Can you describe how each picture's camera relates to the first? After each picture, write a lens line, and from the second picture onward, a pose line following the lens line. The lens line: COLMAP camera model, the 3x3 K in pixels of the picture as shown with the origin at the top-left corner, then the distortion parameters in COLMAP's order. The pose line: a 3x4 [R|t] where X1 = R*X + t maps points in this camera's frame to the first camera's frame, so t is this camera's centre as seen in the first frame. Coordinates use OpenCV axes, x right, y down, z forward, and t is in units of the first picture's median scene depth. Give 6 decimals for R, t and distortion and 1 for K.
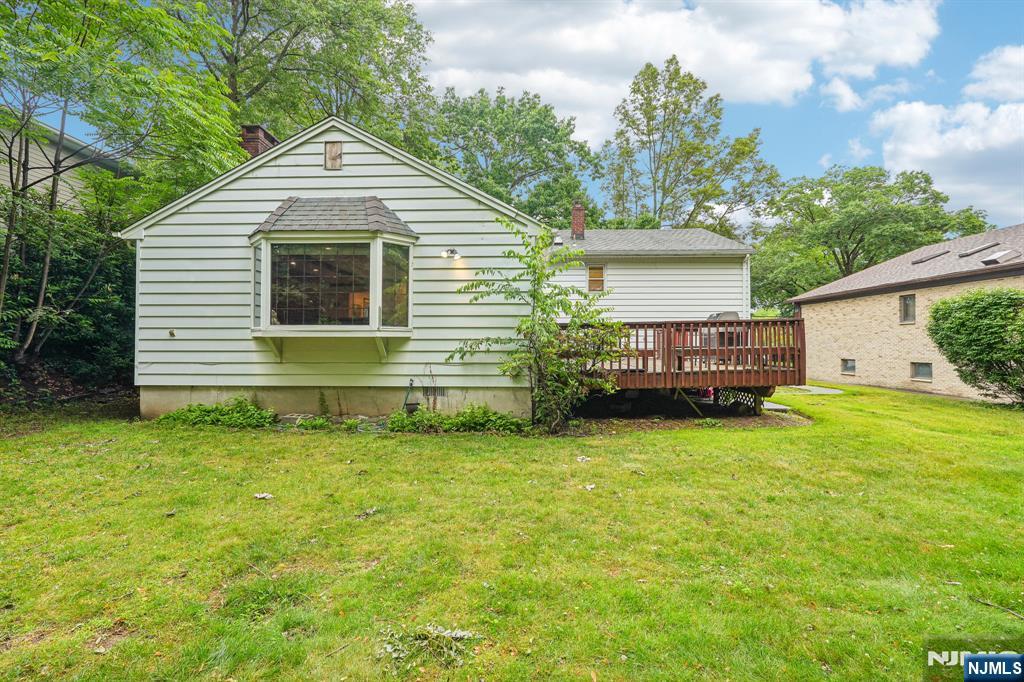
lens RADIAL K [[462.3, 0, 512.2], [0, 462.3, 328.4], [0, 0, 1]] dist [-0.003221, 0.000232]
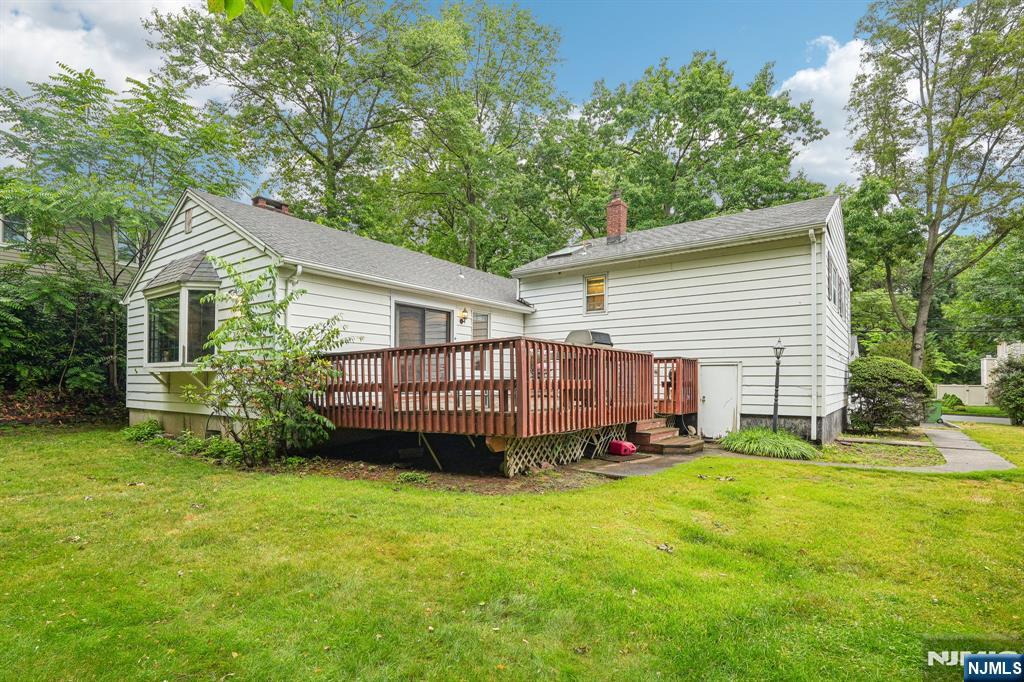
lens RADIAL K [[536.0, 0, 512.2], [0, 536.0, 365.3], [0, 0, 1]] dist [-0.000288, -0.000131]
pose [[0.818038, -0.020267, -0.574807, 1.093354], [0.020411, 0.999772, -0.006203, 0.028130], [0.574802, -0.006658, 0.818265, 0.334182]]
